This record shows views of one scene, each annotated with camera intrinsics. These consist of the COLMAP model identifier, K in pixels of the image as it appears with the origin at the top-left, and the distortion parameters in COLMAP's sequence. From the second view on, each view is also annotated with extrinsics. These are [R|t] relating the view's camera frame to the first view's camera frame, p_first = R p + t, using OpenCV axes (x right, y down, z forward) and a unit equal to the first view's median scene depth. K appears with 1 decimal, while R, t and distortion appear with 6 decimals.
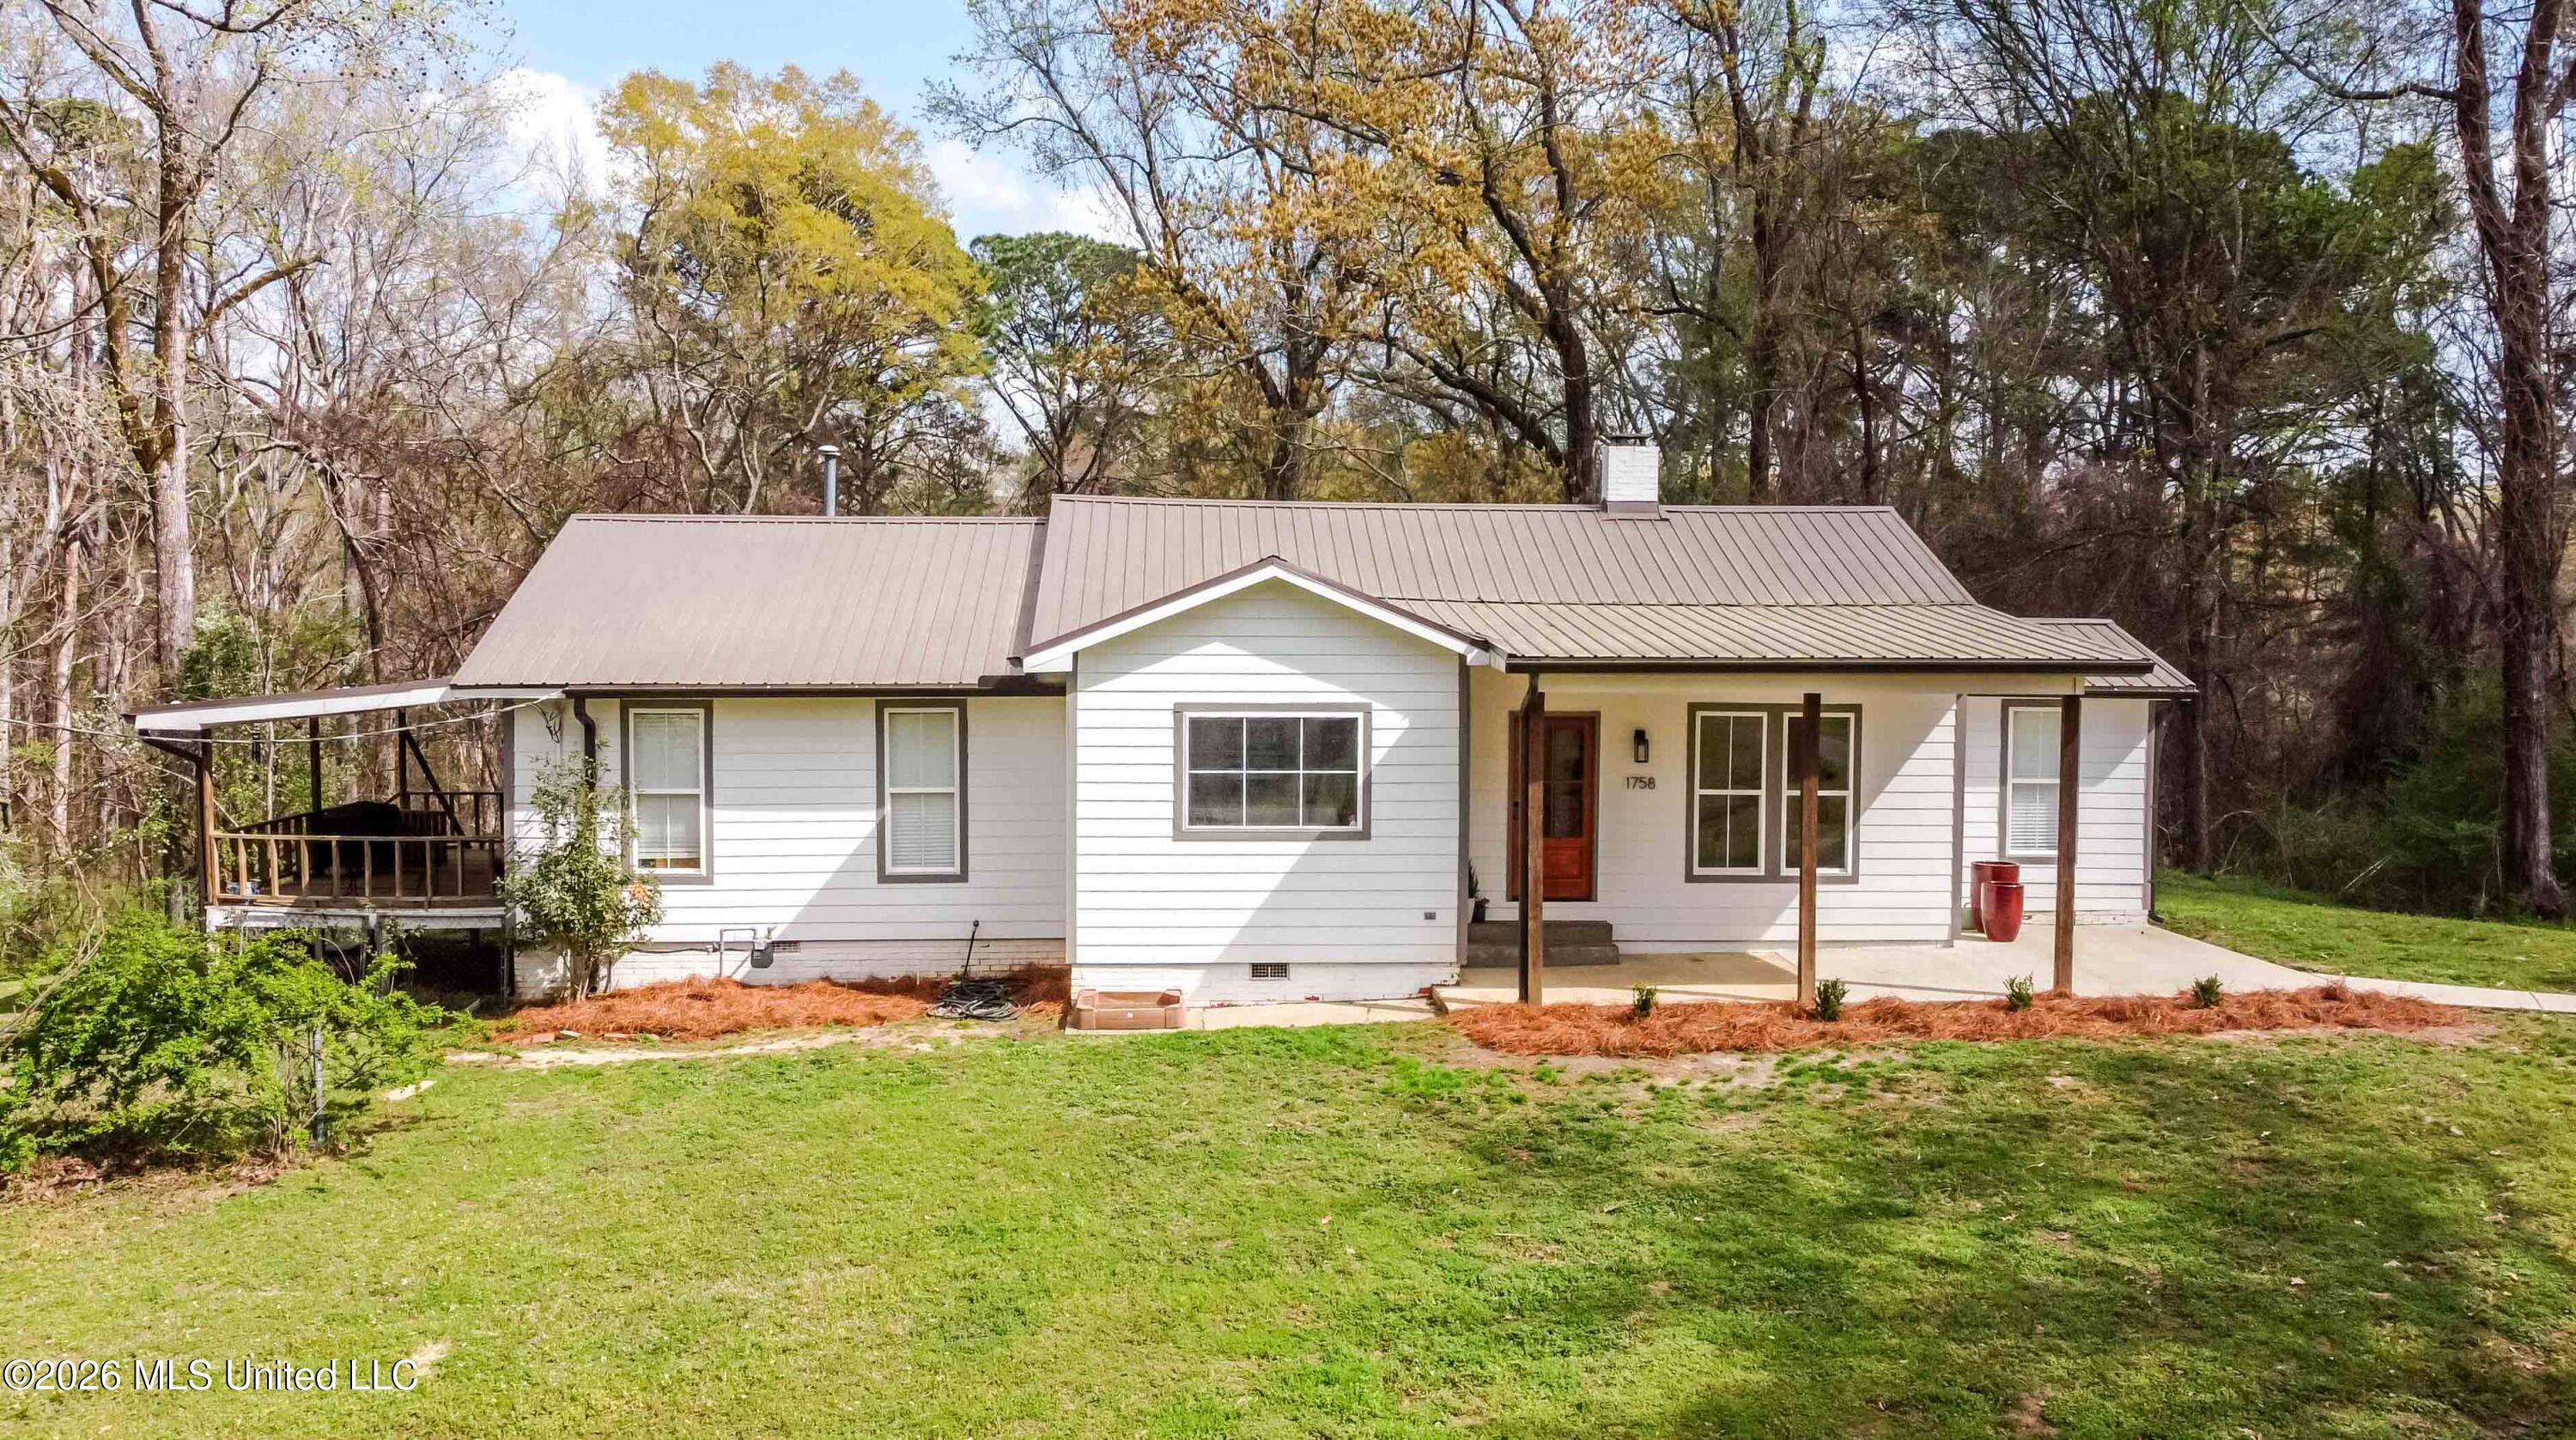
lens RADIAL K [[2013.1, 0, 1290.1], [0, 2013.1, 723.9], [0, 0, 1]] dist [0.000312, -0.011656]
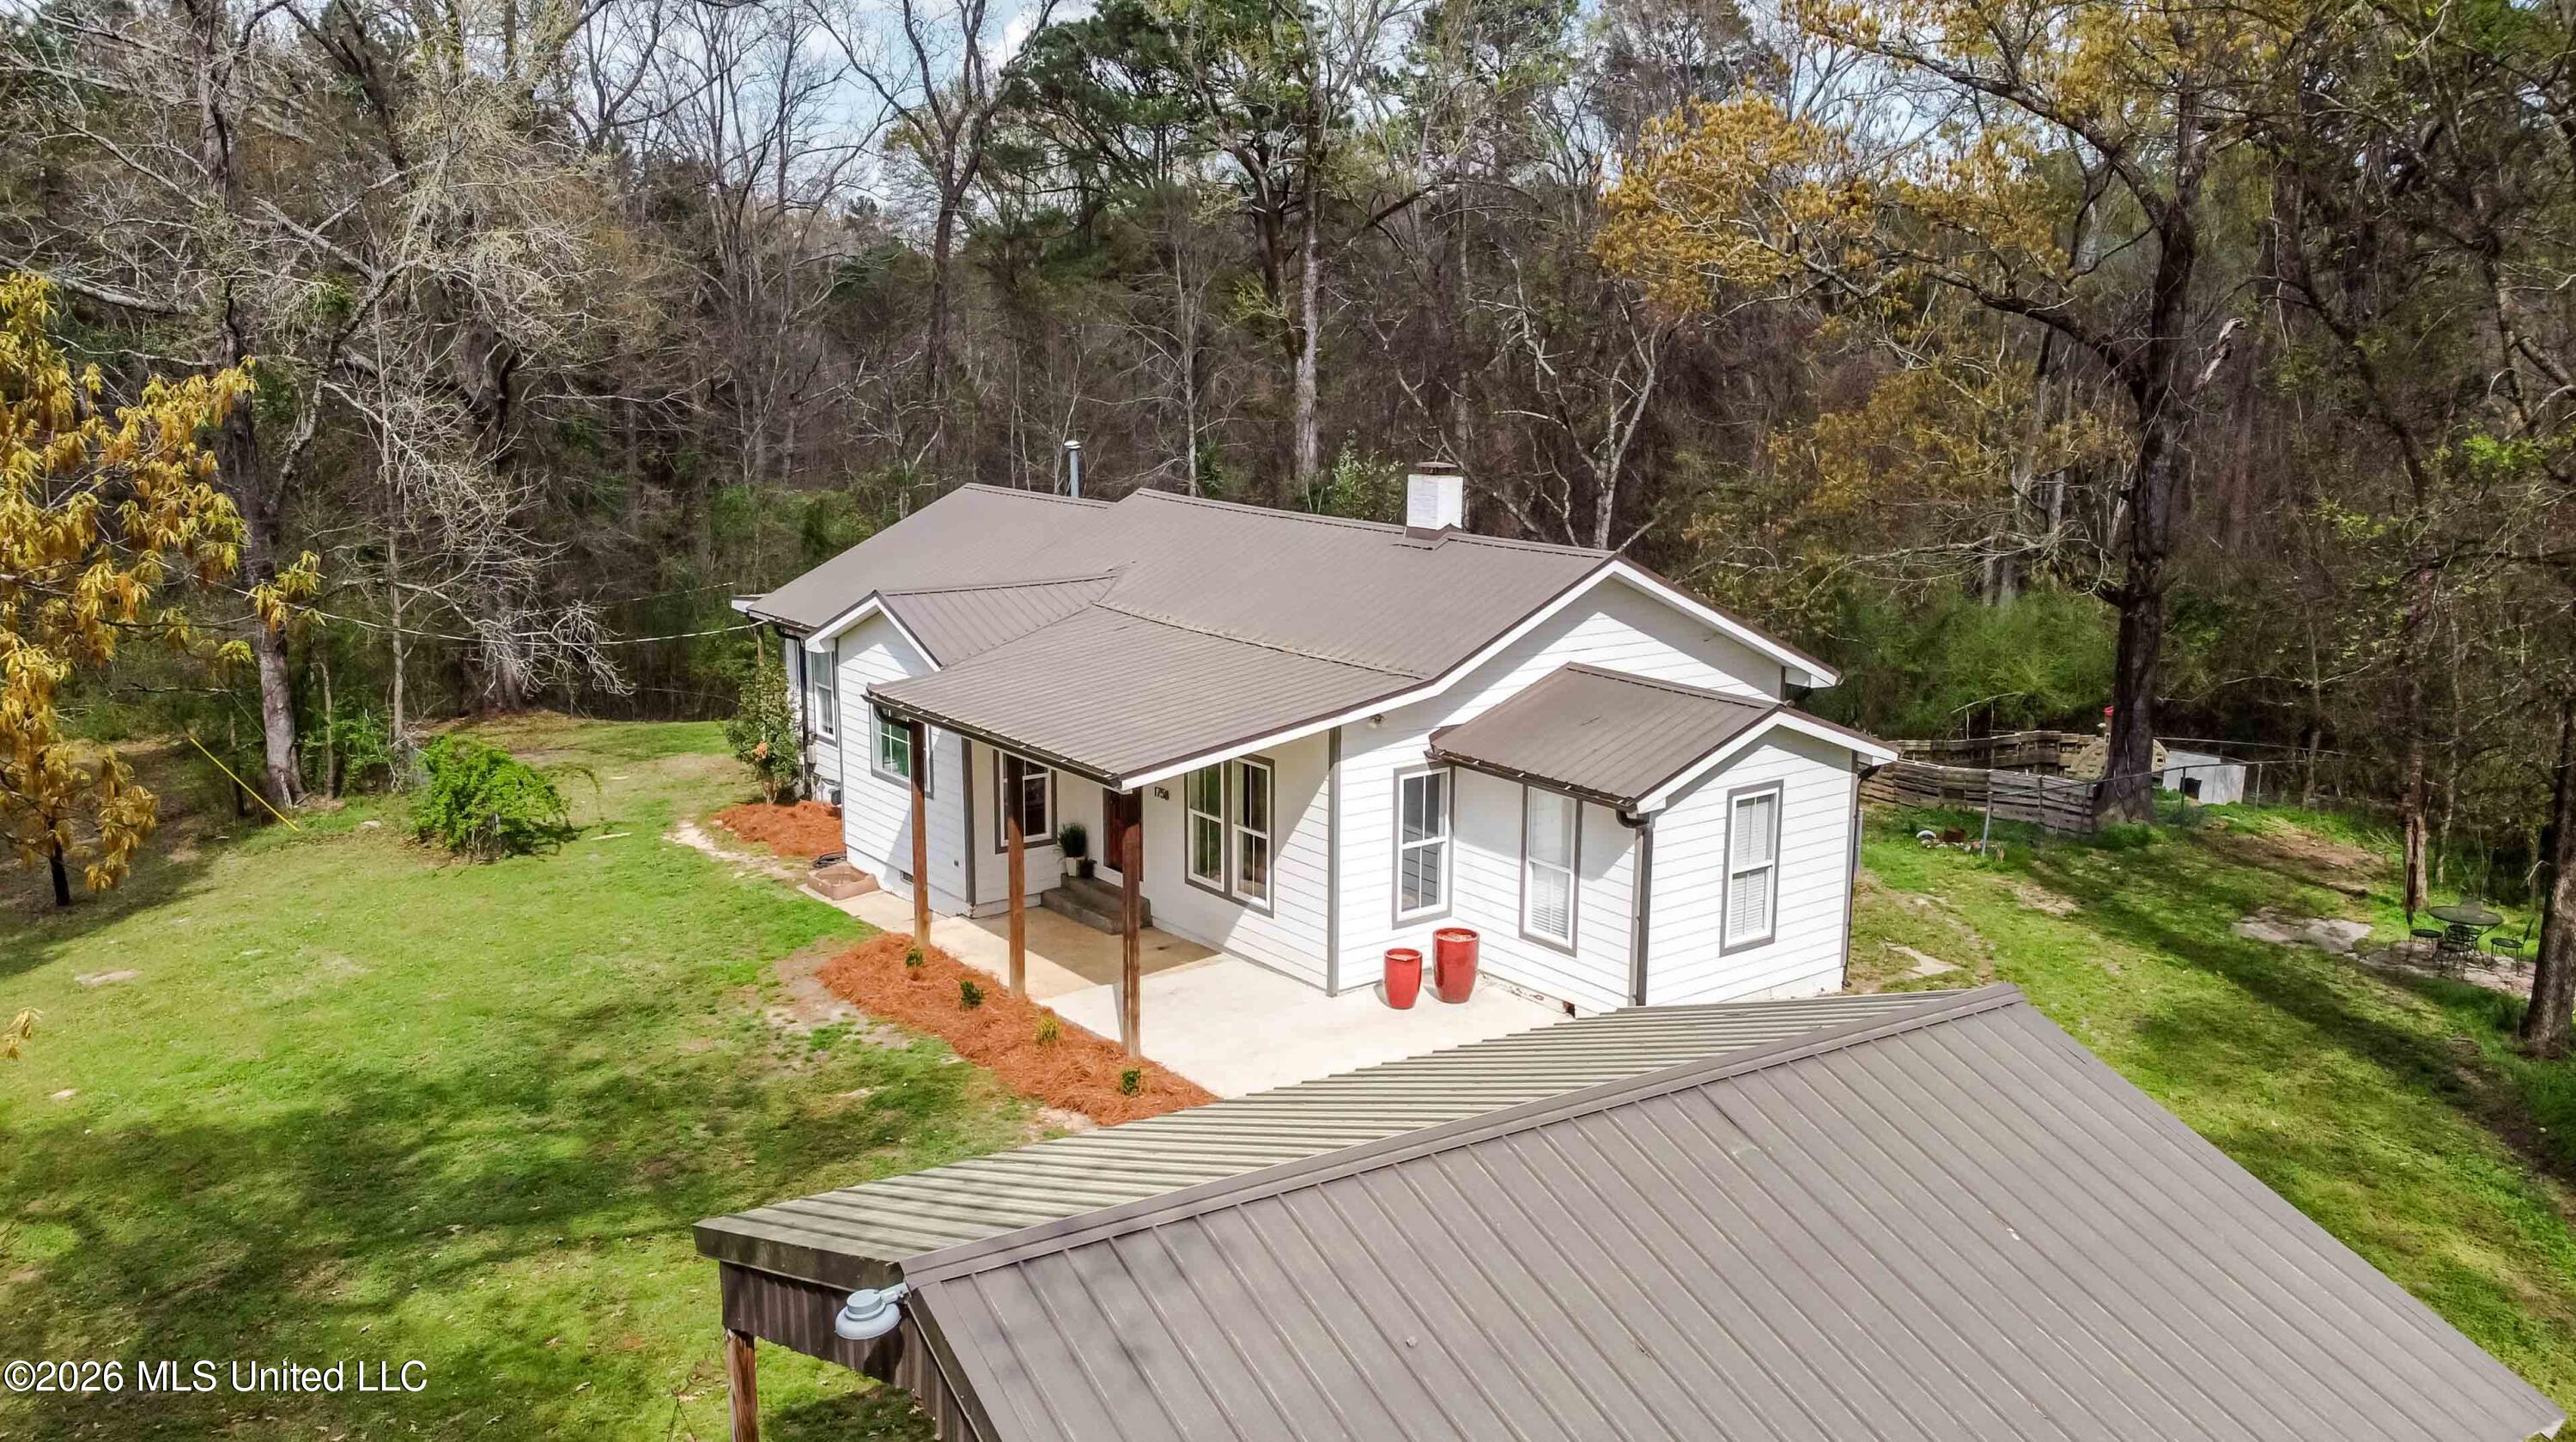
lens RADIAL K [[2013.3, 0, 1305.3], [0, 2013.3, 721.3], [0, 0, 1]] dist [0.000312, -0.011656]
pose [[0.571609, 0.153229, -0.806092, 1.240139], [-0.041120, 0.986523, 0.158369, -0.216066], [0.819495, -0.057379, 0.570207, 0.411539]]
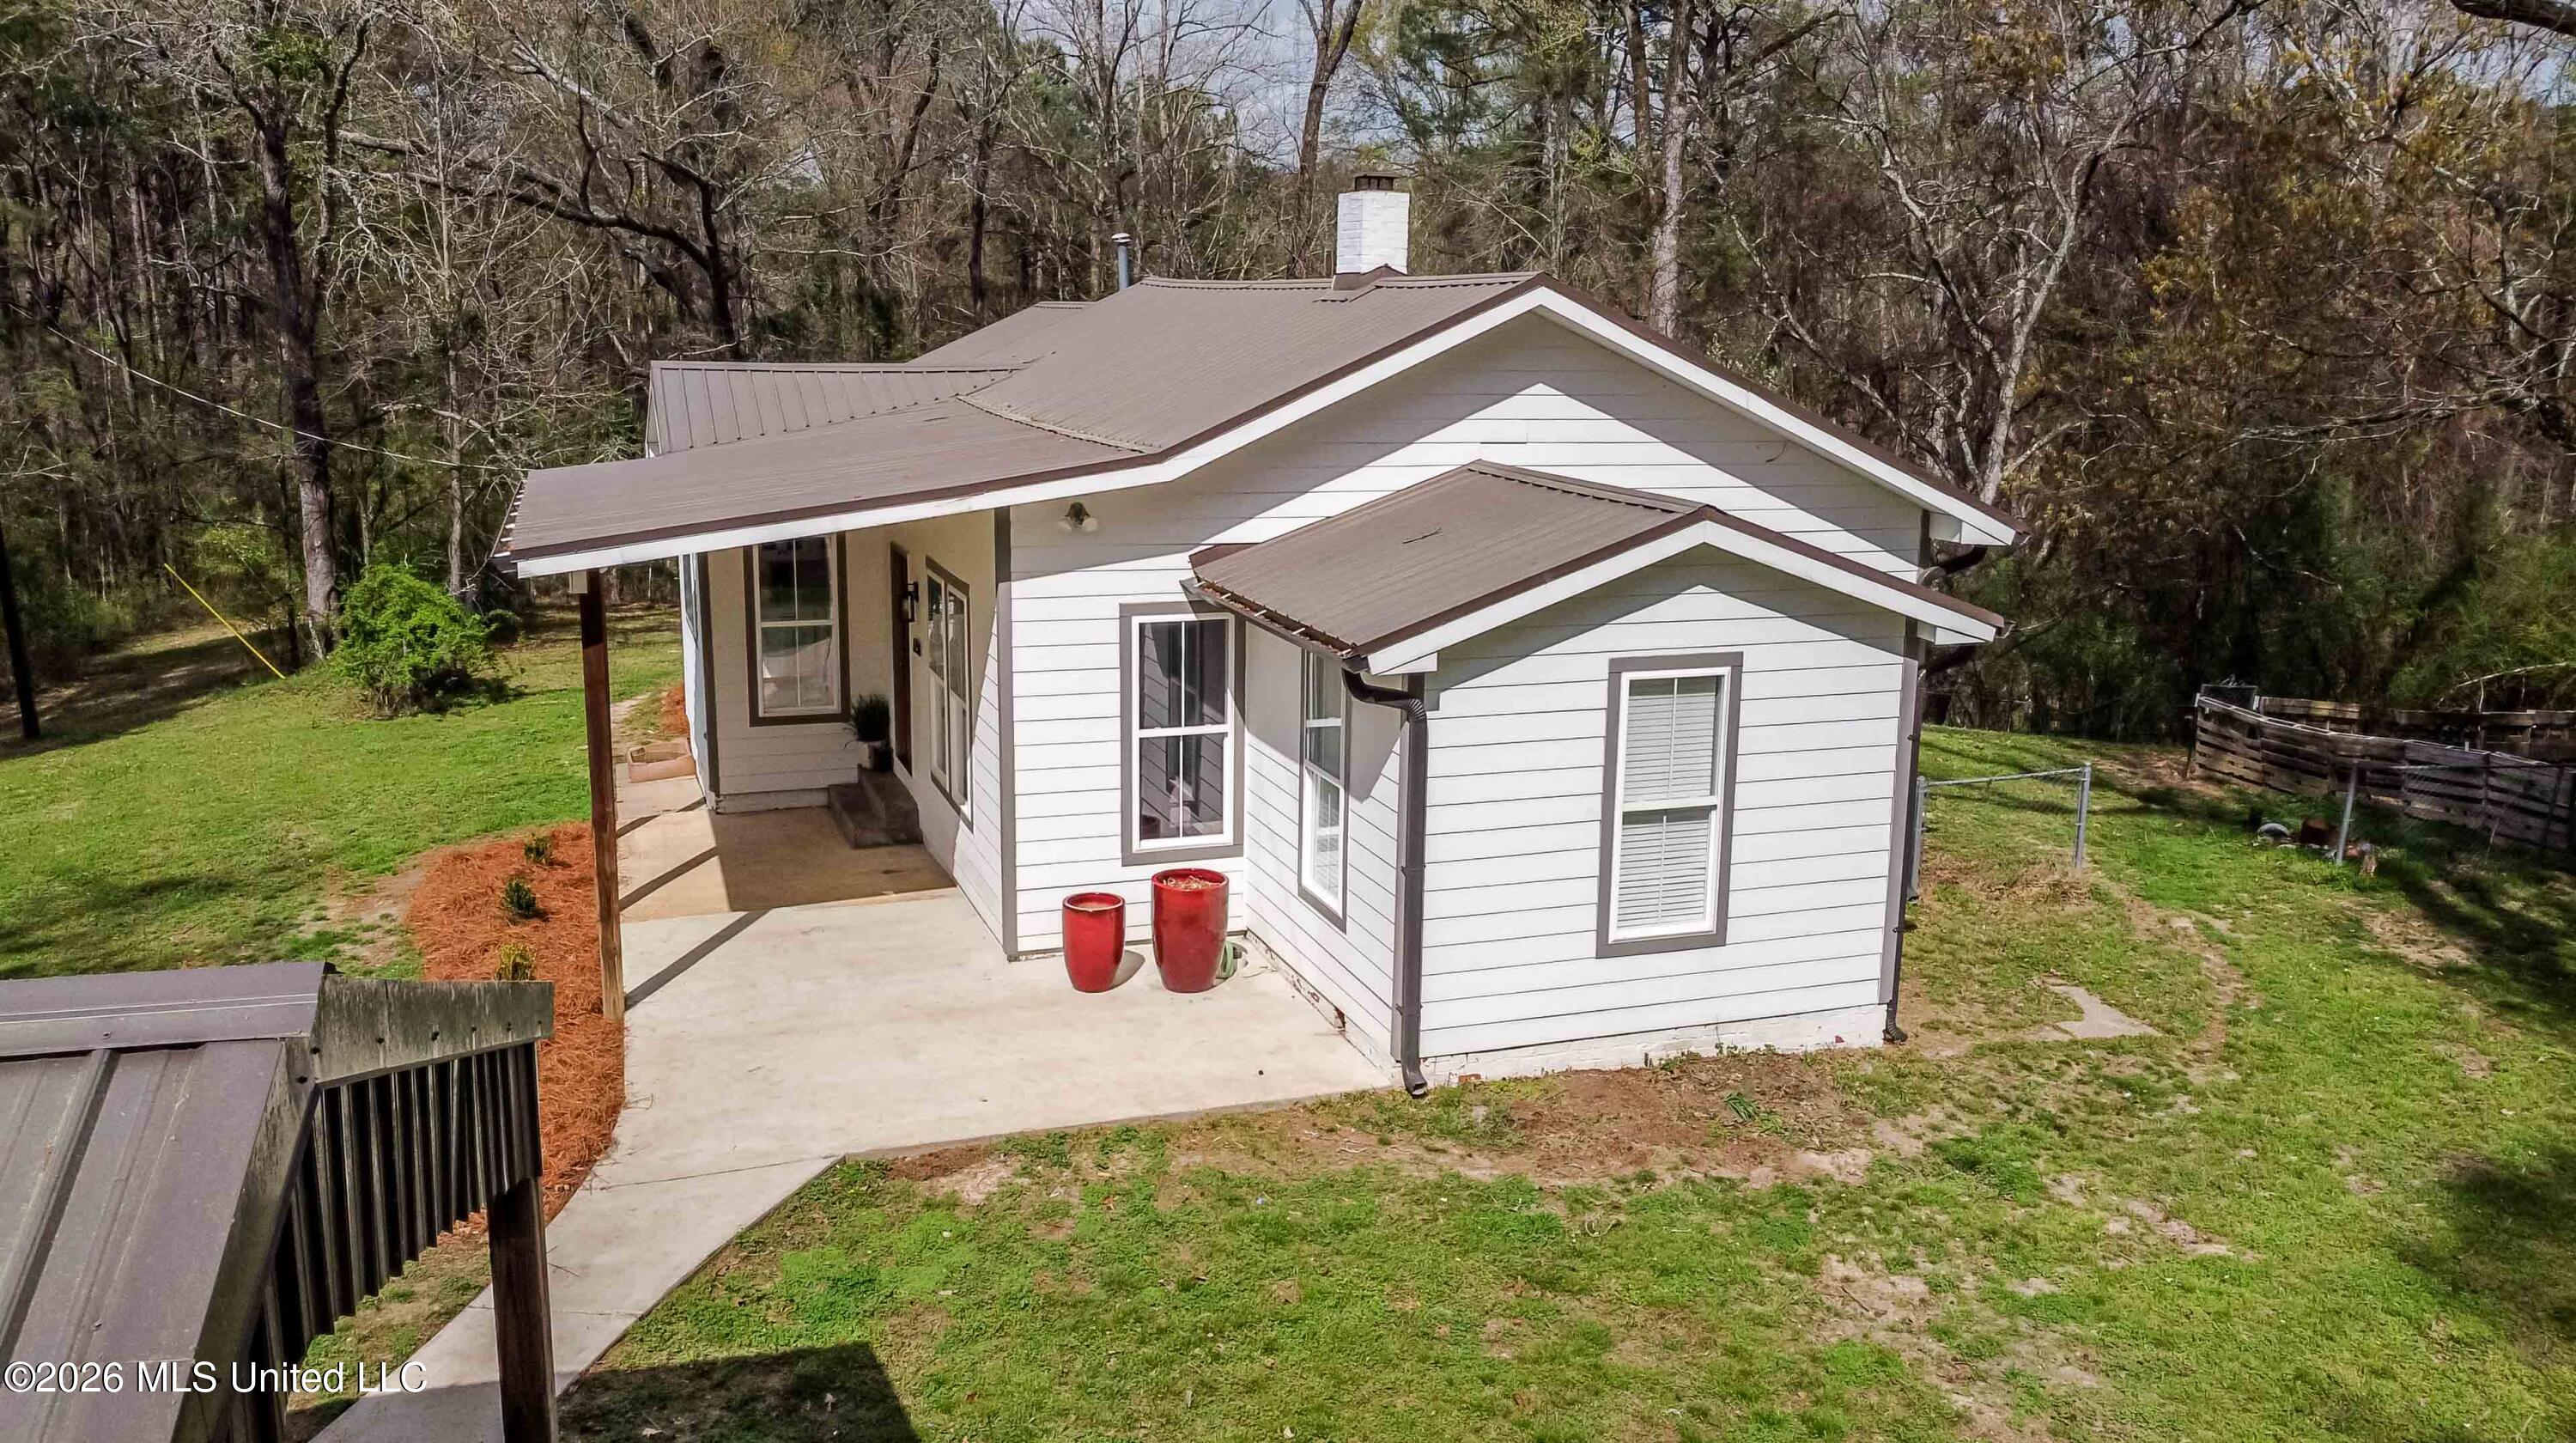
lens RADIAL K [[2013.4, 0, 1289.0], [0, 2013.4, 719.8], [0, 0, 1]] dist [0.000312, -0.011656]
pose [[0.295978, 0.186624, -0.936786, 1.040037], [-0.057087, 0.982431, 0.177681, -0.100021], [0.953487, 0.000889, 0.301432, 0.945564]]
